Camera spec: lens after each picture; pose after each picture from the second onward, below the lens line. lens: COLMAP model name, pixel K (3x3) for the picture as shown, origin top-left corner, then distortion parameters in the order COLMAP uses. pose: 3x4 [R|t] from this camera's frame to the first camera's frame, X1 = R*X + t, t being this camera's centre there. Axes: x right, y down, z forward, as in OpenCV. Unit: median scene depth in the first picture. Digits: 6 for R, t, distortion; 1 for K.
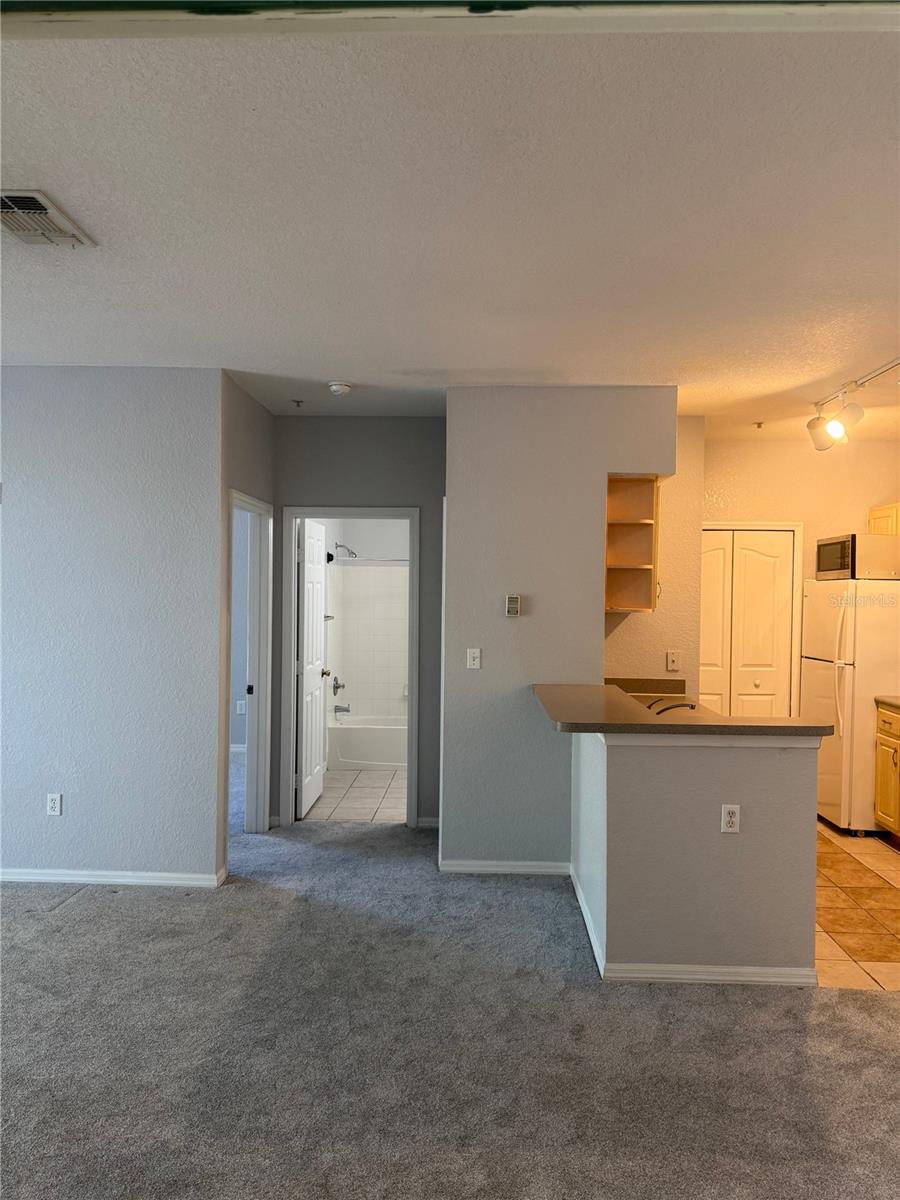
lens RADIAL K [[861.0, 0, 450.0], [0, 861.0, 600.0], [0, 0, 1]] dist [-0.007654, -0.003422]
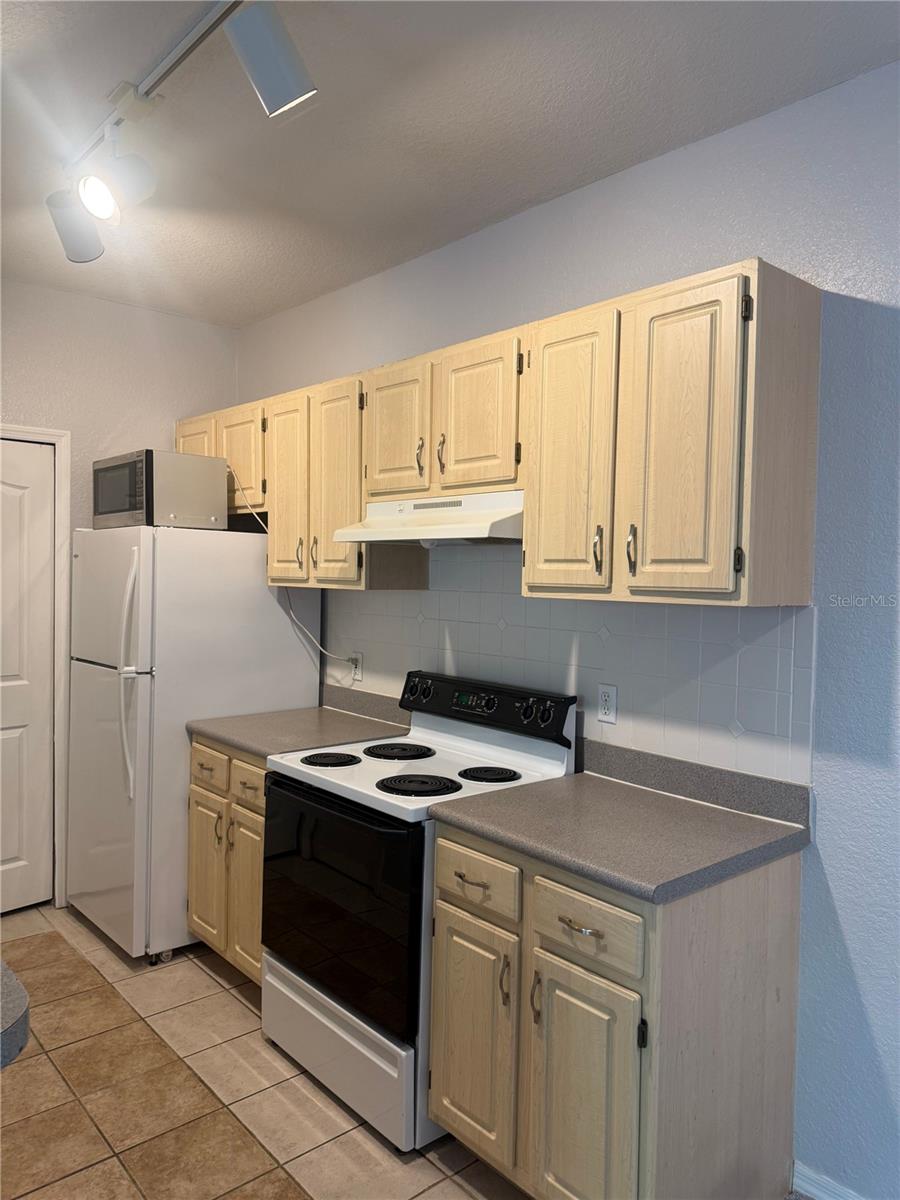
lens RADIAL K [[844.6, 0, 450.0], [0, 844.6, 600.0], [0, 0, 1]] dist [0.002281, -0.000169]
pose [[0.728436, -0.025440, 0.684642, 0.226774], [-0.003849, 0.999143, 0.041222, 0.001004], [-0.685103, -0.032662, 0.727713, 0.447045]]
